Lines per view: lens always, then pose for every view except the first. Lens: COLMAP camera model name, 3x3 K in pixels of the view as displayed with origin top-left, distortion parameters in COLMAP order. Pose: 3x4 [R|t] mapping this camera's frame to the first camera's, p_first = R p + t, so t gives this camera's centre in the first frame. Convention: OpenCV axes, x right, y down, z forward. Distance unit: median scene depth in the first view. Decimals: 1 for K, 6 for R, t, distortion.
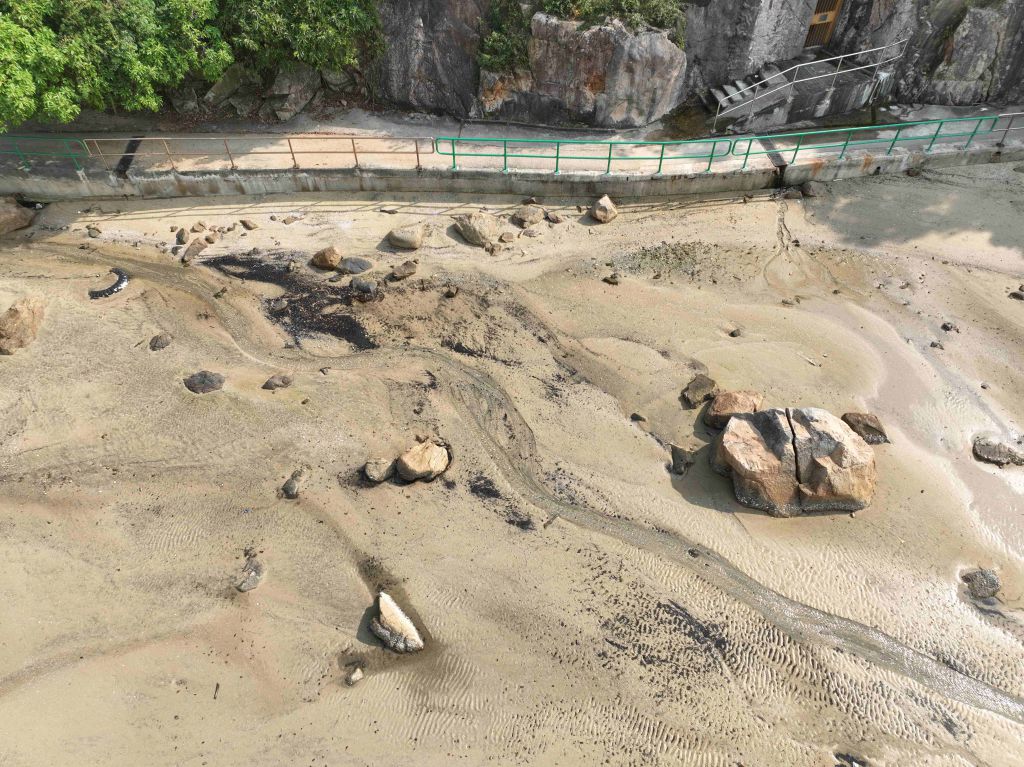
lens RADIAL K [[715.8, 0, 514.9], [0, 715.8, 383.4], [0, 0, 1]] dist [-0.006837, 0.021785]
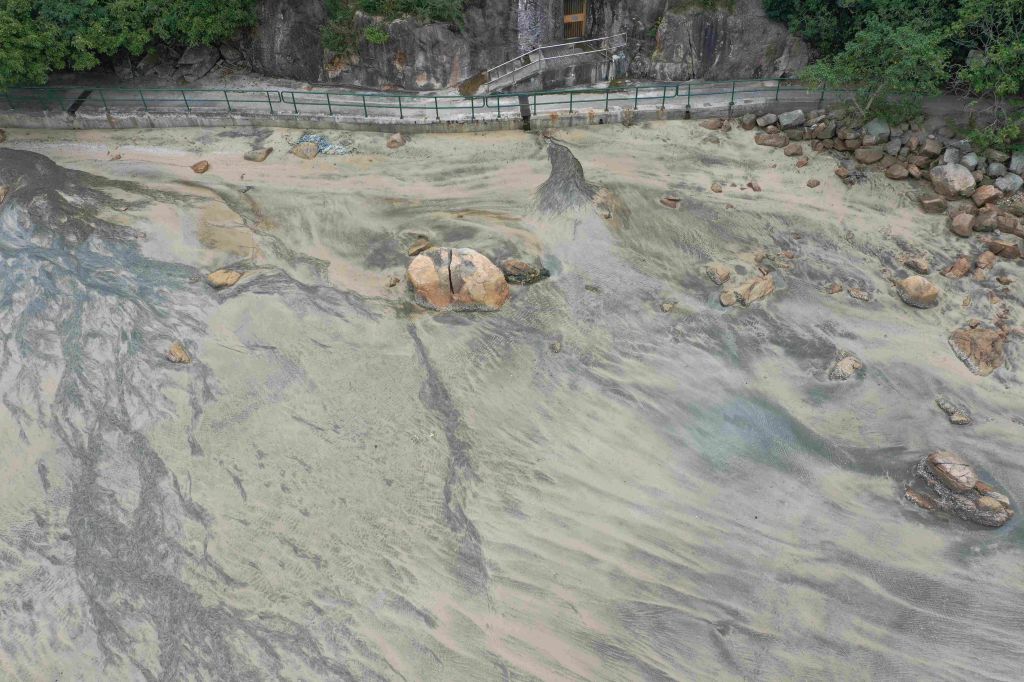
lens RADIAL K [[790.1, 0, 519.9], [0, 790.1, 341.1], [0, 0, 1]] dist [-0.002804, -0.015356]
pose [[0.998474, 0.030908, -0.045757, 0.433741], [-0.035149, 0.994858, -0.094981, 0.279173], [0.042586, 0.096444, 0.994427, -0.496462]]
